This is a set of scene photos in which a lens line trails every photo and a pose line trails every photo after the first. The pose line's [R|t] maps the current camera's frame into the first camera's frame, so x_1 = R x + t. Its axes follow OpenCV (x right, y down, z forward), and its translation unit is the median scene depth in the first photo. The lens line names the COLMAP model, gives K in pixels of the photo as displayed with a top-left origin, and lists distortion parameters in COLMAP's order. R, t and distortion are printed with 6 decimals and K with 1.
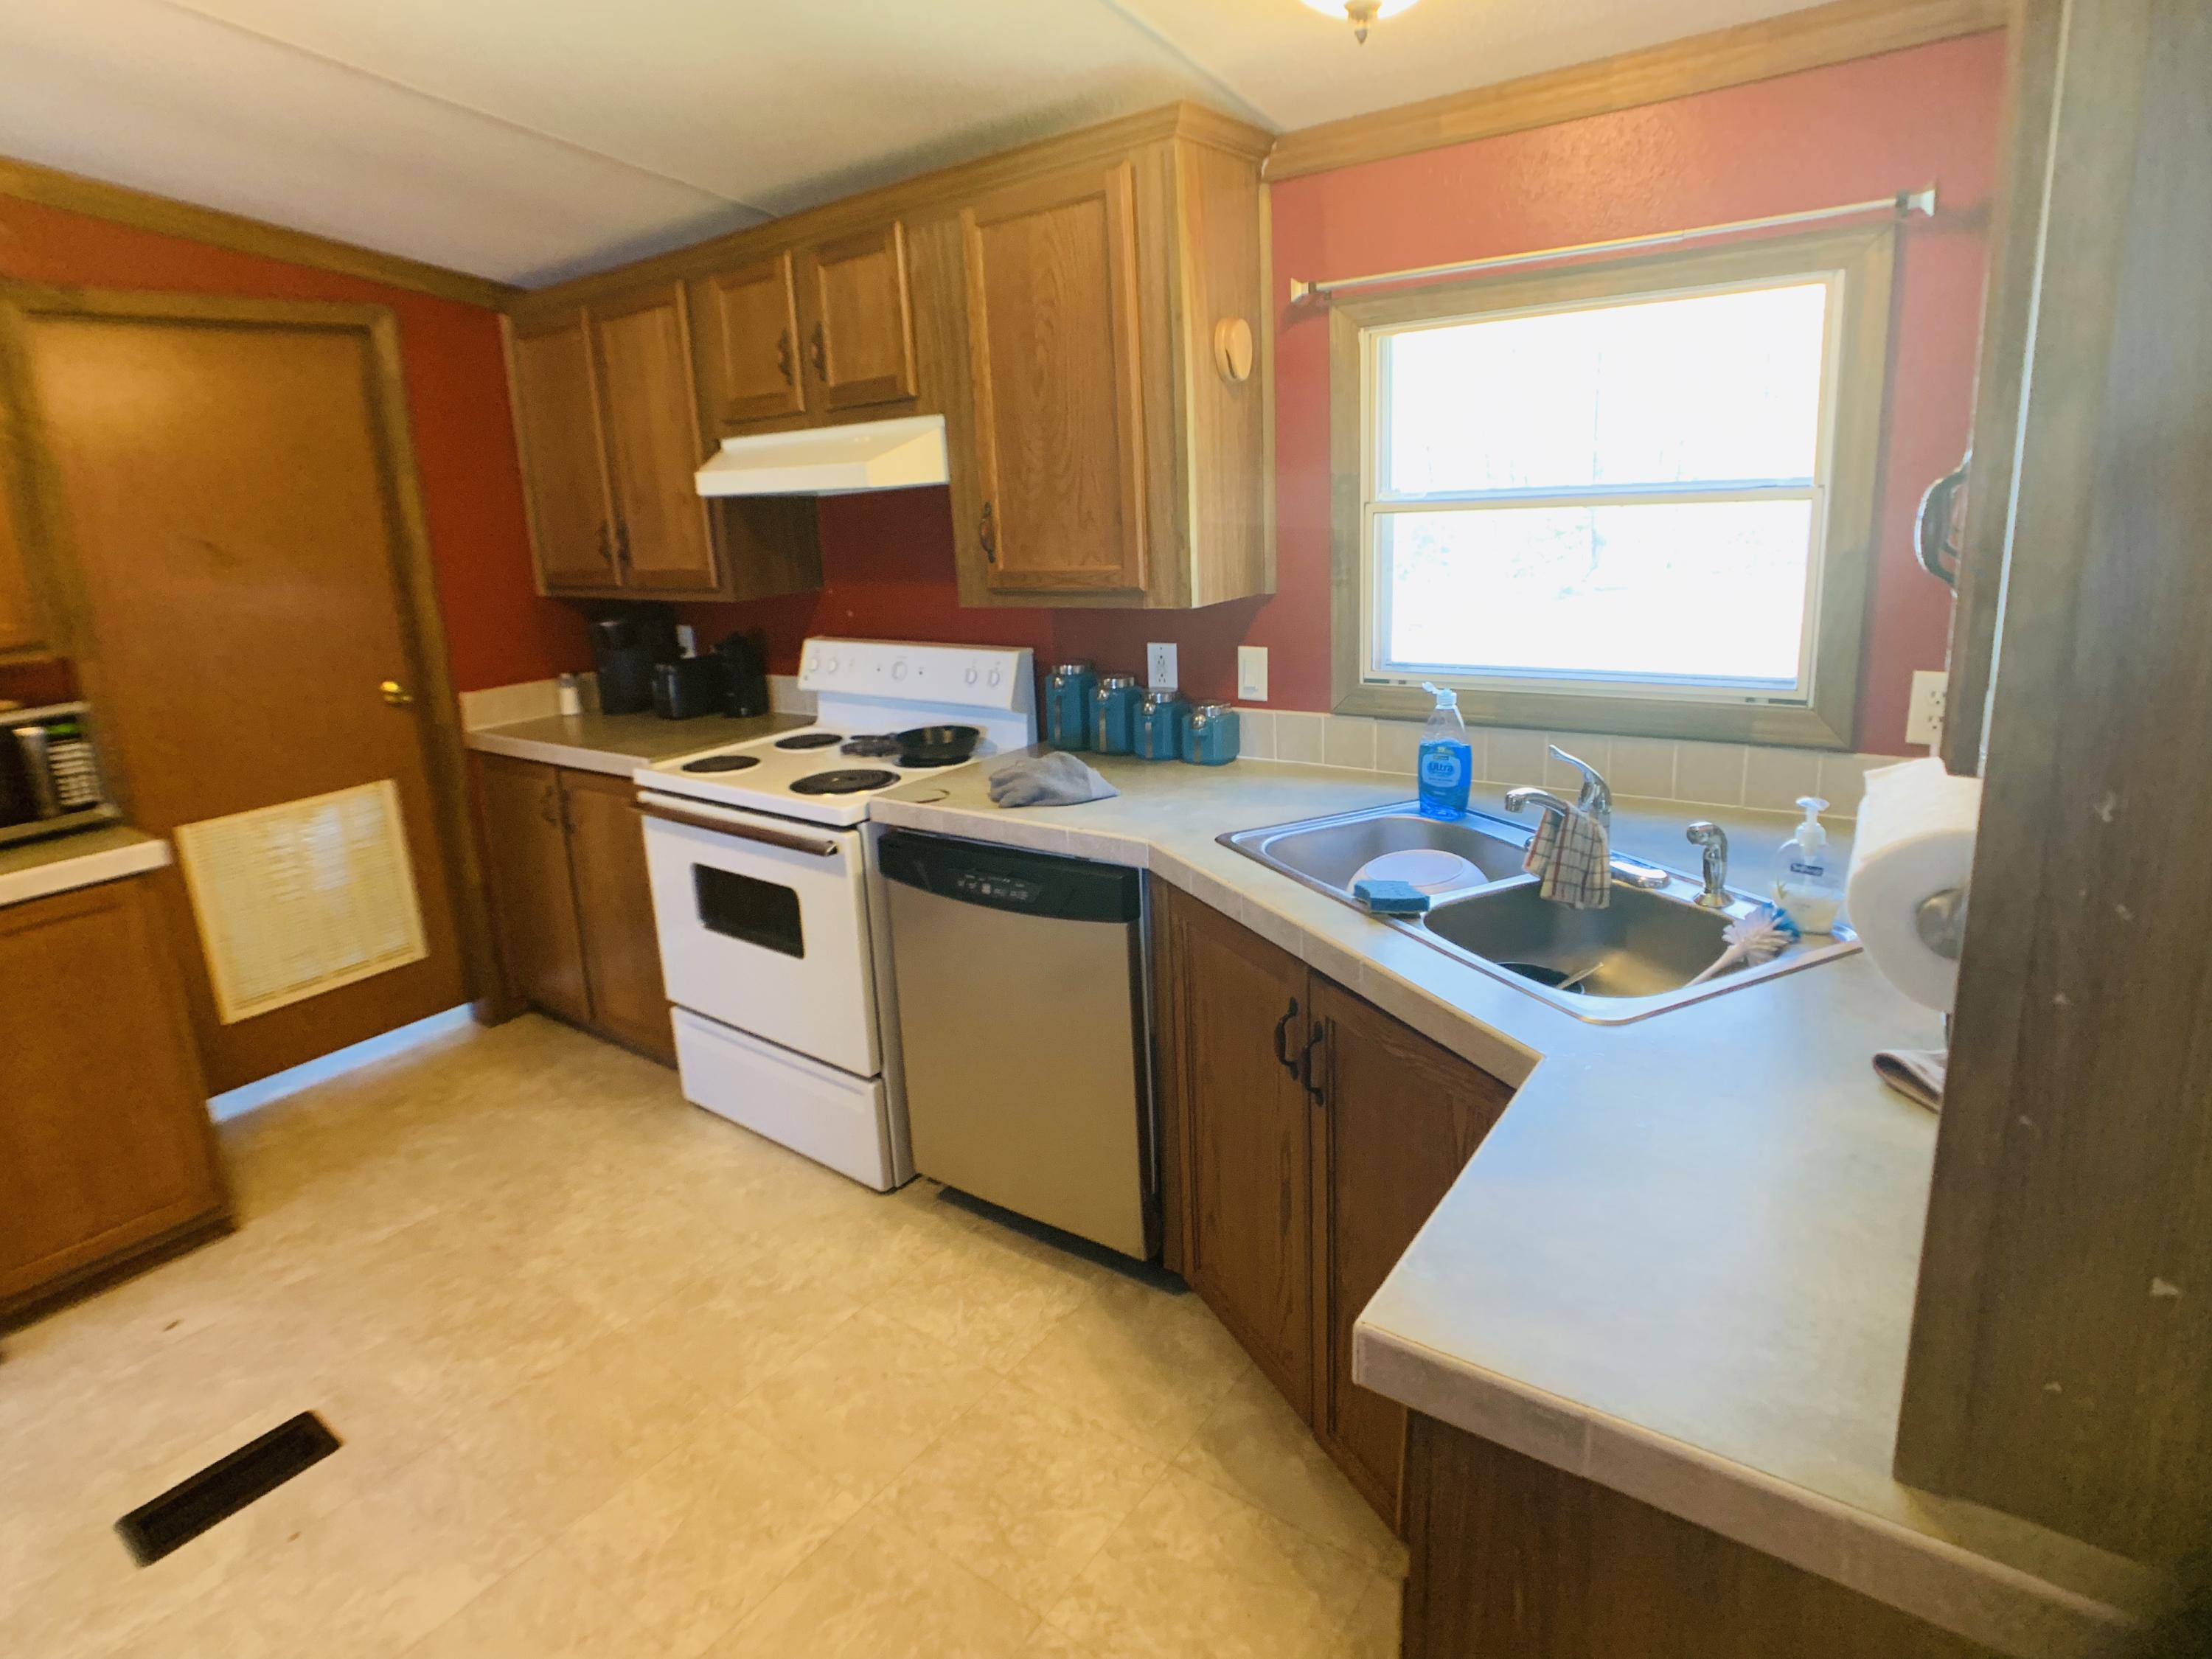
lens RADIAL K [[1186.1, 0, 1025.7], [0, 1186.1, 777.4], [0, 0, 1]] dist [-0.035101, 0.000344]
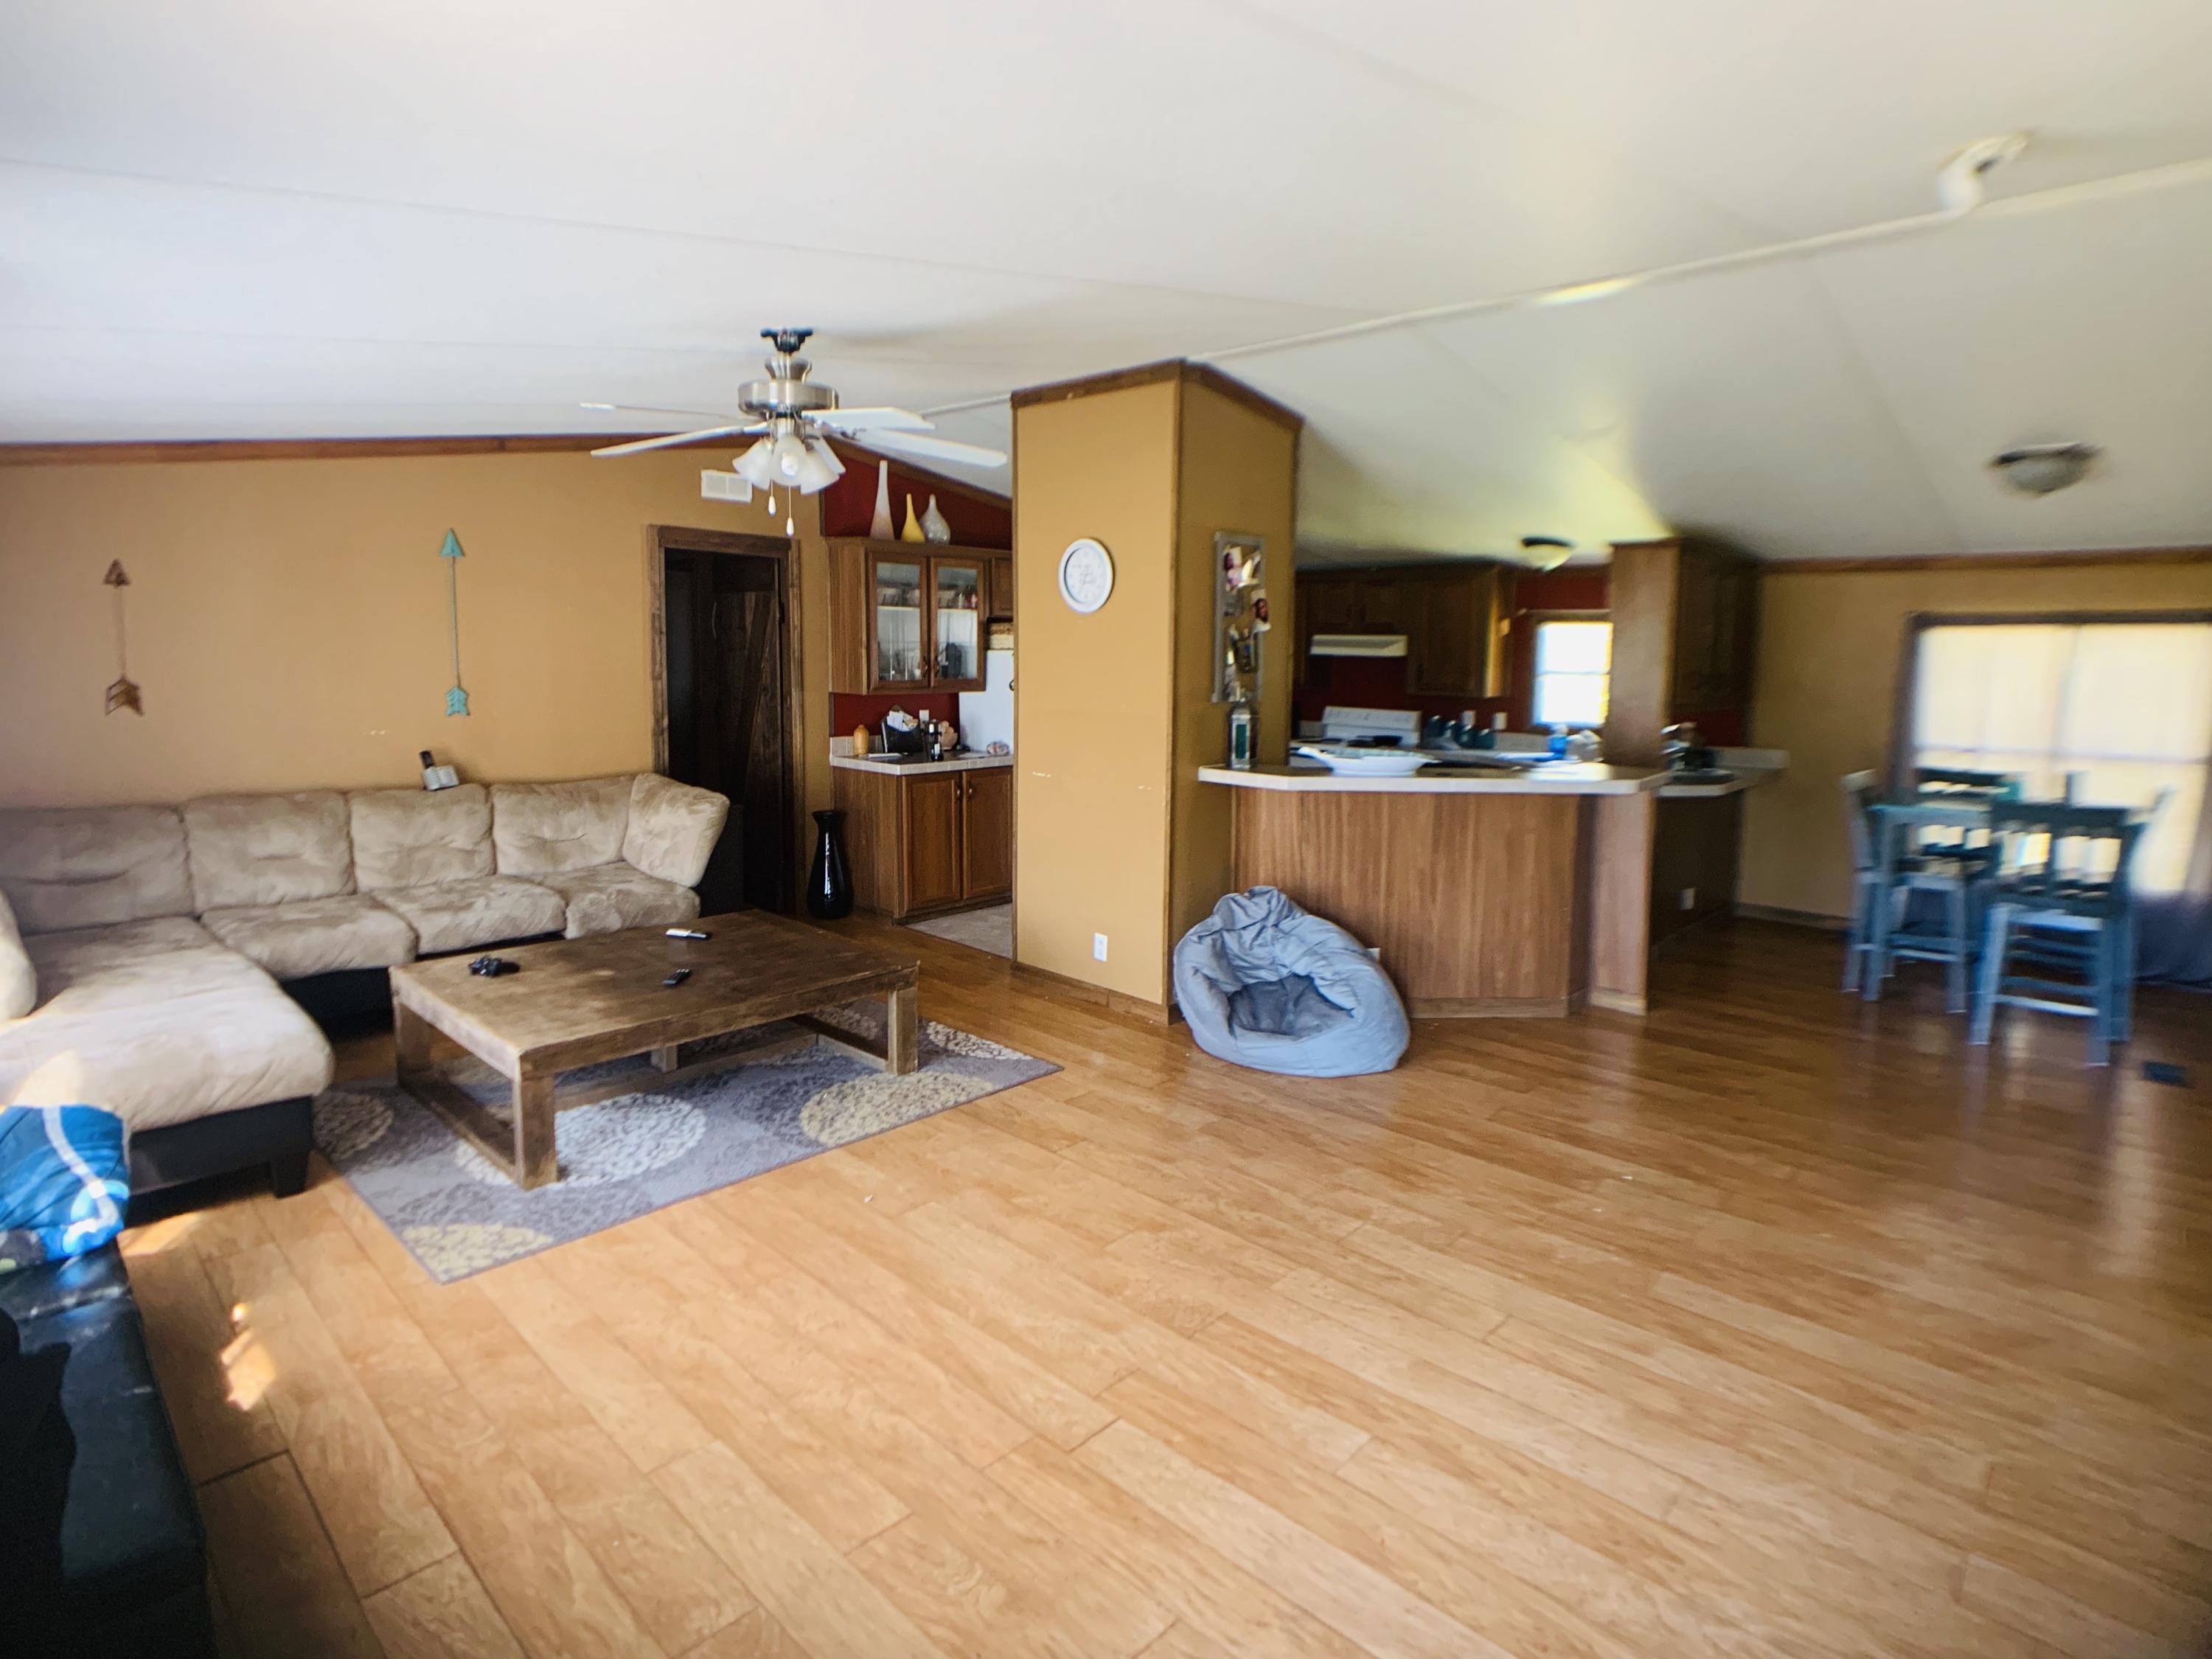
lens RADIAL K [[1168.1, 0, 1067.6], [0, 1168.1, 804.7], [0, 0, 1]] dist [-0.021493, -0.001993]
pose [[0.993287, 0.084314, -0.079202, -0.660228], [-0.091372, 0.991725, -0.090185, 0.496555], [0.070942, 0.096816, 0.992771, -2.074676]]
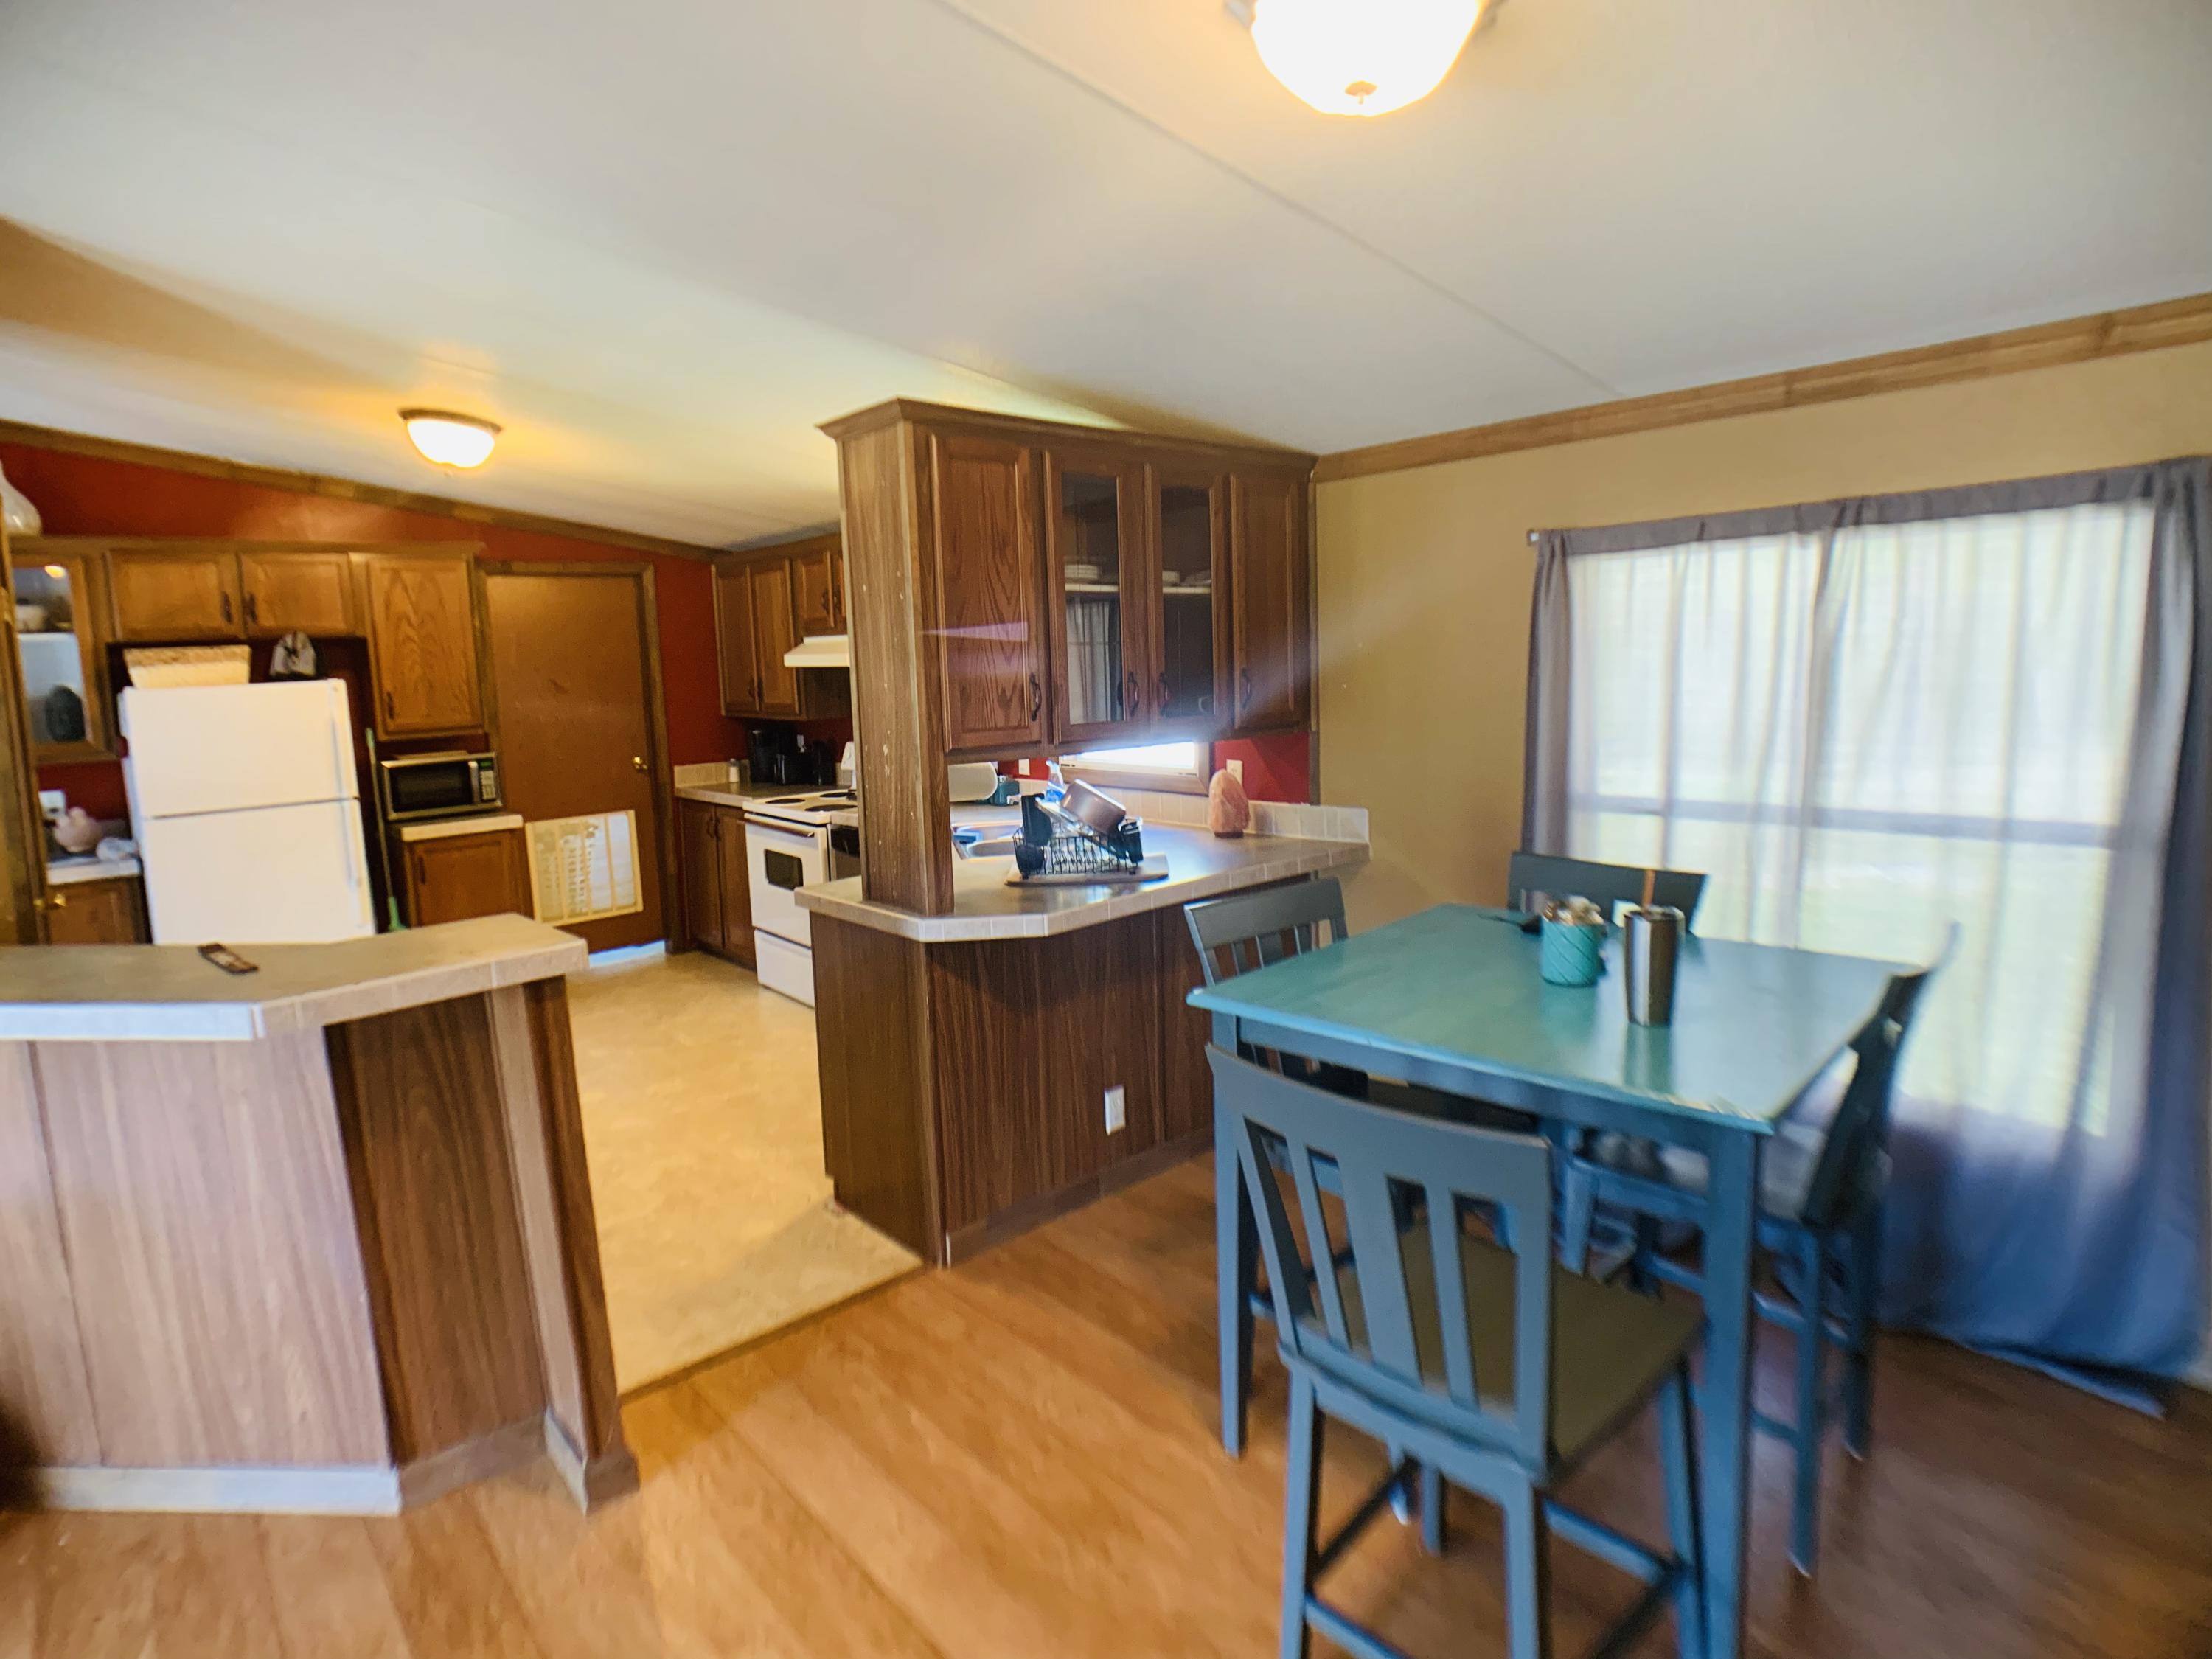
lens RADIAL K [[1164.5, 0, 1075.8], [0, 1164.5, 805.5], [0, 0, 1]] dist [-0.019539, 0.000434]
pose [[0.982676, 0.046046, -0.179523, 0.599774], [-0.063073, 0.993914, -0.090319, 0.147455], [0.174271, 0.100078, 0.979599, -0.854140]]
